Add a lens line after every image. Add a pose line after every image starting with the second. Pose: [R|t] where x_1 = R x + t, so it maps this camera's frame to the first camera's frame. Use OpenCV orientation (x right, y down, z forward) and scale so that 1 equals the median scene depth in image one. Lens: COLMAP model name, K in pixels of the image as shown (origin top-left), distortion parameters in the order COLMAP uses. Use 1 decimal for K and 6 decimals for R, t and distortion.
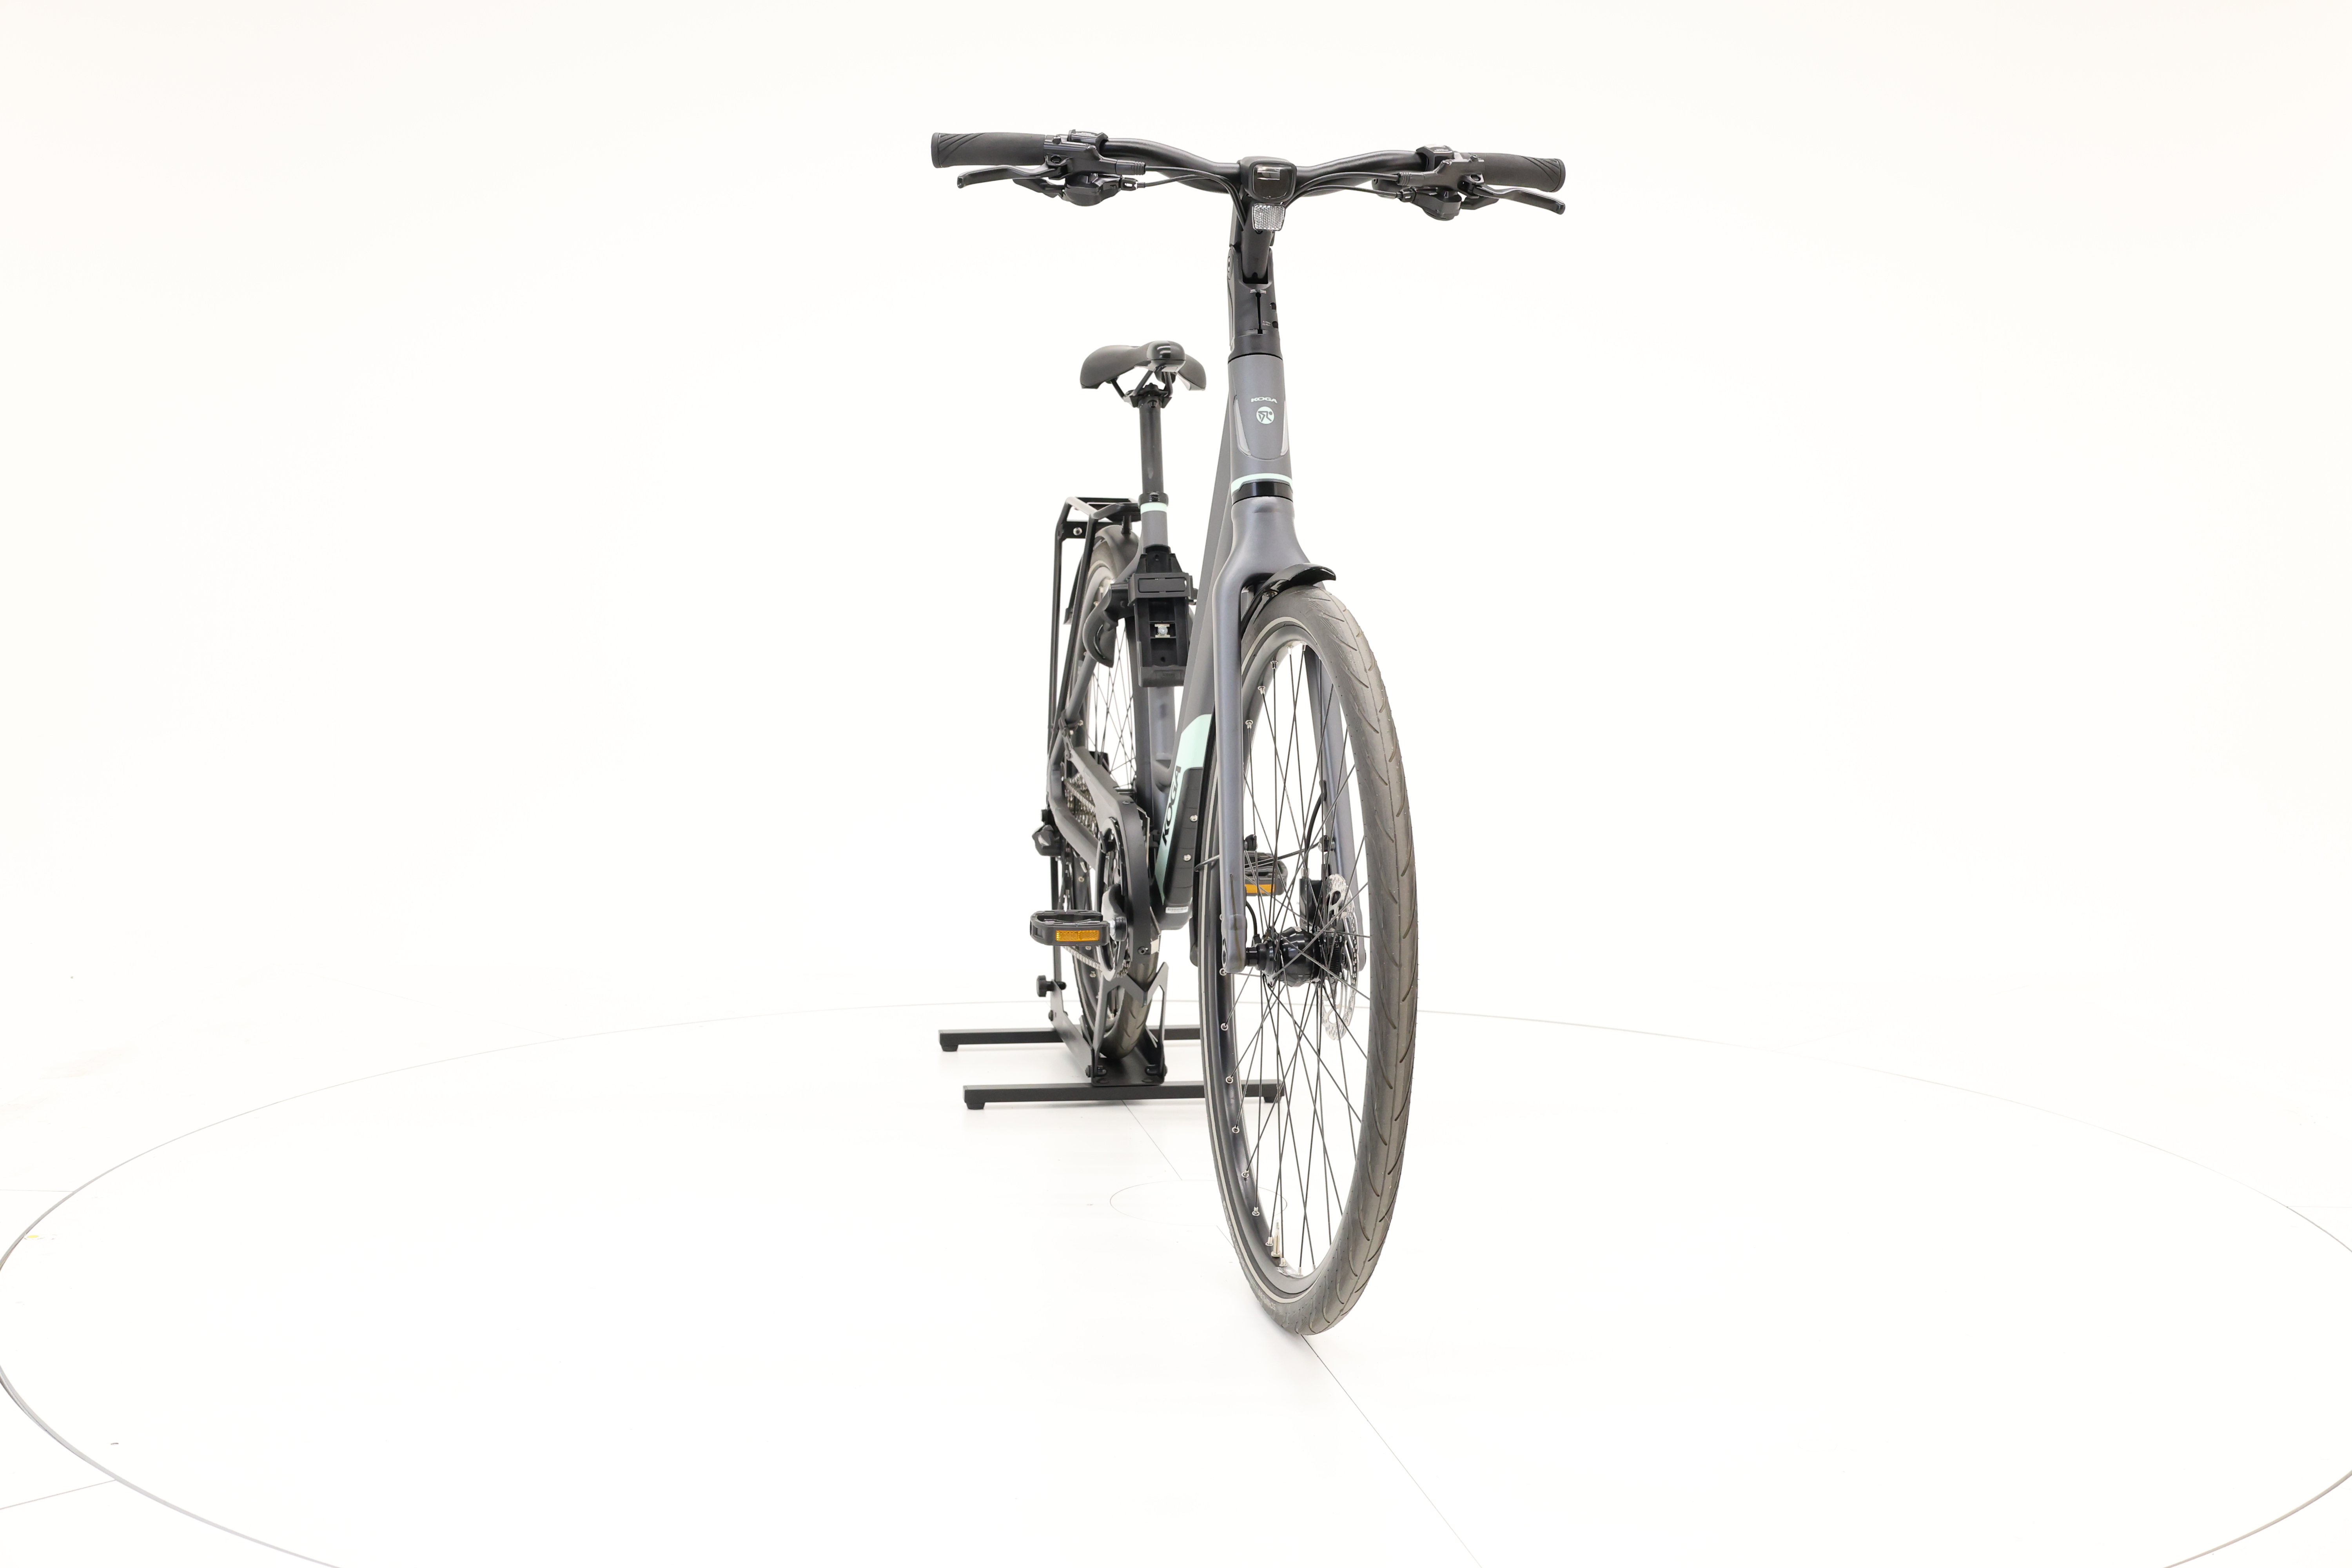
lens RADIAL K [[2638.5, 0, 1182.8], [0, 2638.5, 794.3], [0, 0, 1]] dist [-0.092653, 0.000000]
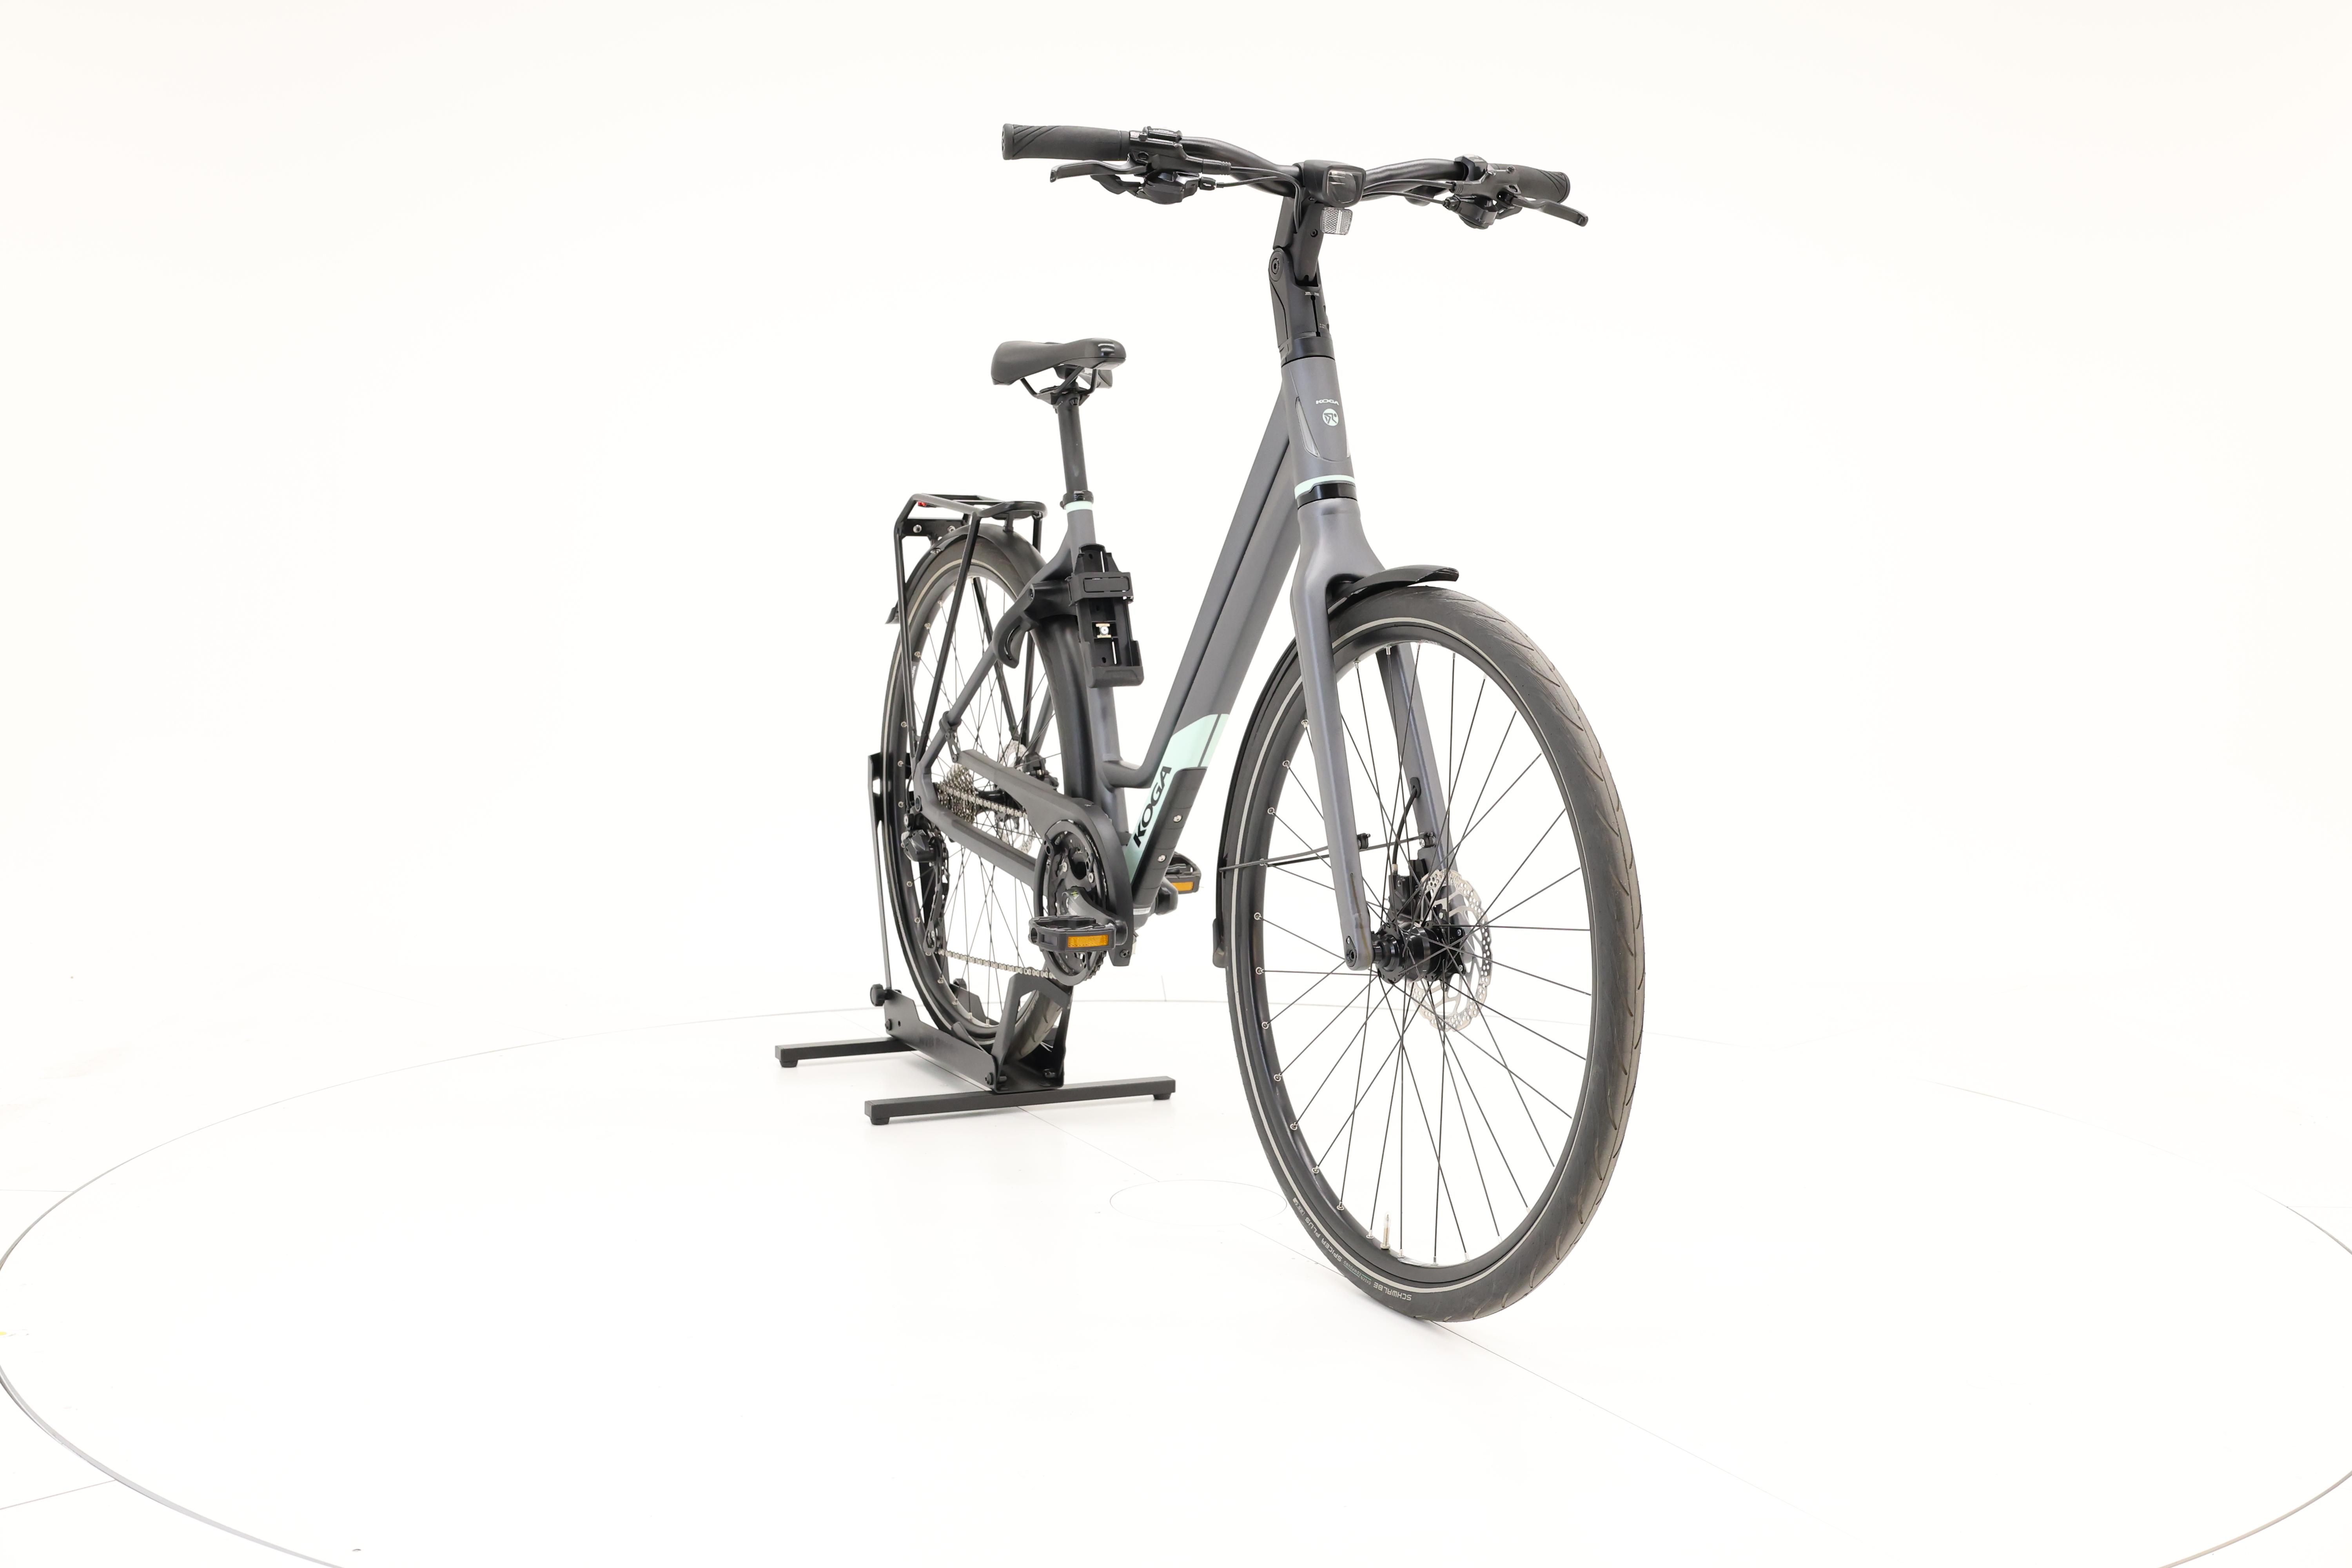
lens RADIAL K [[2638.5, 0, 1191.6], [0, 2638.5, 778.7], [0, 0, 1]] dist [-0.092653, 0.000000]
pose [[0.961935, -0.028091, 0.271832, -0.294906], [0.028315, 0.999594, 0.003099, -0.010078], [-0.271809, 0.004716, 0.962340, 0.043881]]
